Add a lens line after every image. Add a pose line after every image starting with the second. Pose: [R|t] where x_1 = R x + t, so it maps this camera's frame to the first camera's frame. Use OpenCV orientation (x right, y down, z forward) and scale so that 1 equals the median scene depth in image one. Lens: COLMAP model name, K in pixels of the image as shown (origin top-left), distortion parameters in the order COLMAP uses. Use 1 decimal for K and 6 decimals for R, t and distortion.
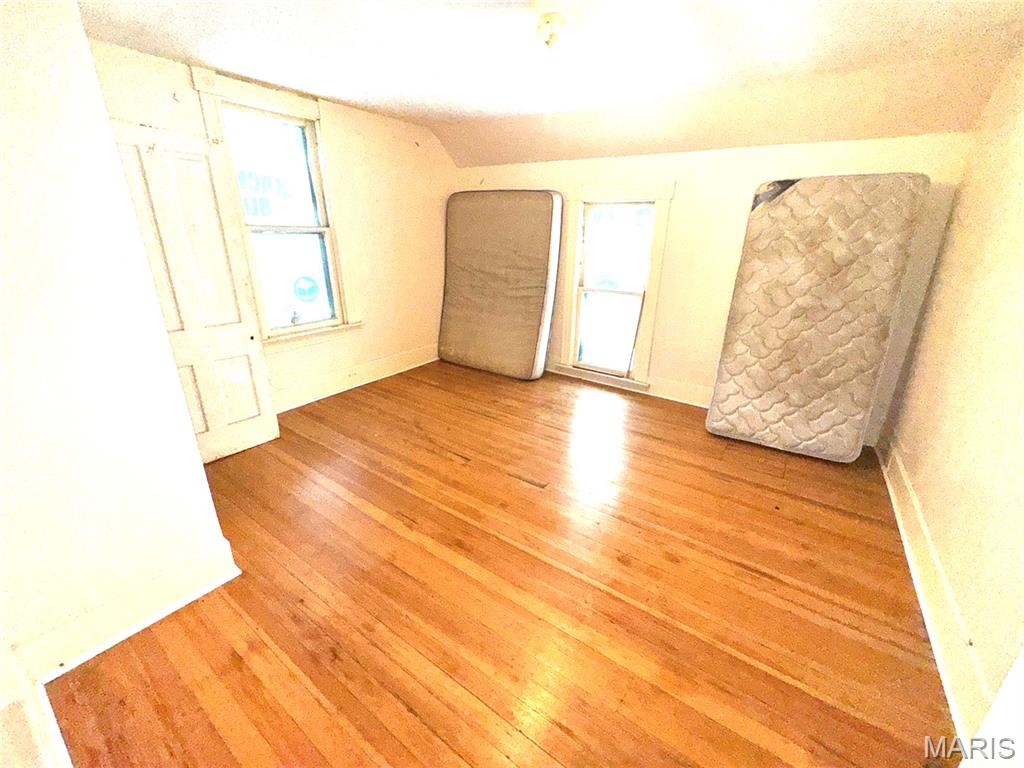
lens RADIAL K [[413.6, 0, 511.7], [0, 413.6, 382.2], [0, 0, 1]] dist [0.000750, -0.000349]
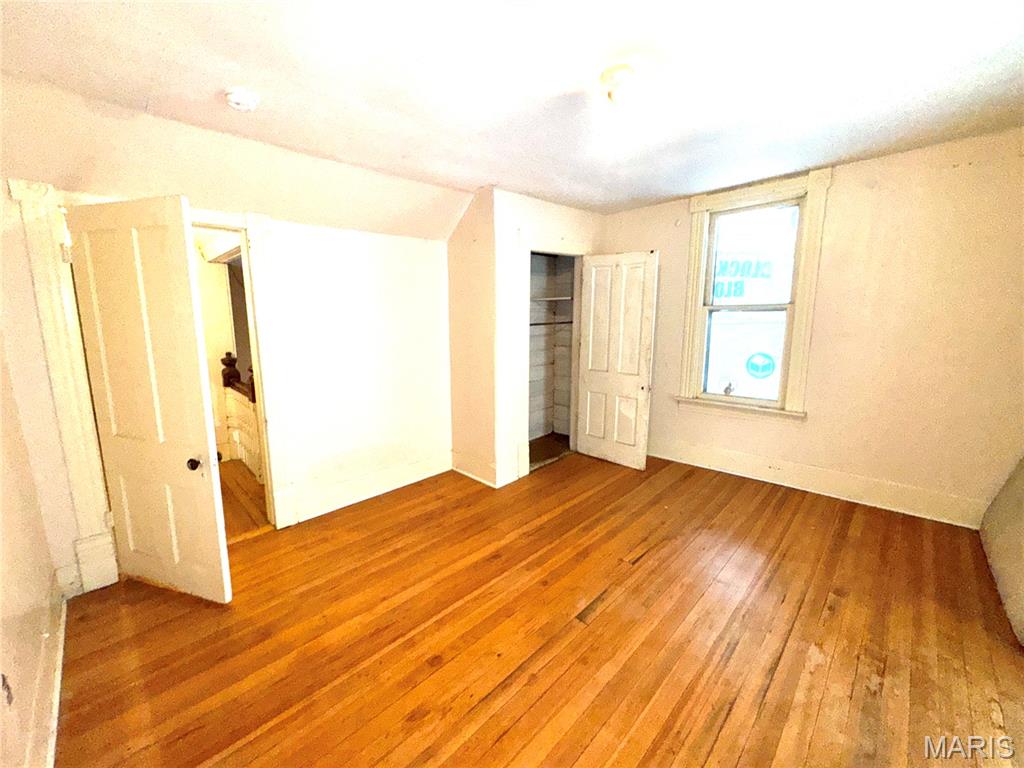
lens RADIAL K [[413.6, 0, 510.8], [0, 413.6, 383.6], [0, 0, 1]] dist [0.000750, -0.000349]
pose [[-0.170323, 0.156035, -0.972956, 0.639651], [-0.319966, 0.925123, 0.204376, -0.224757], [0.931993, 0.346123, -0.107644, 0.653108]]
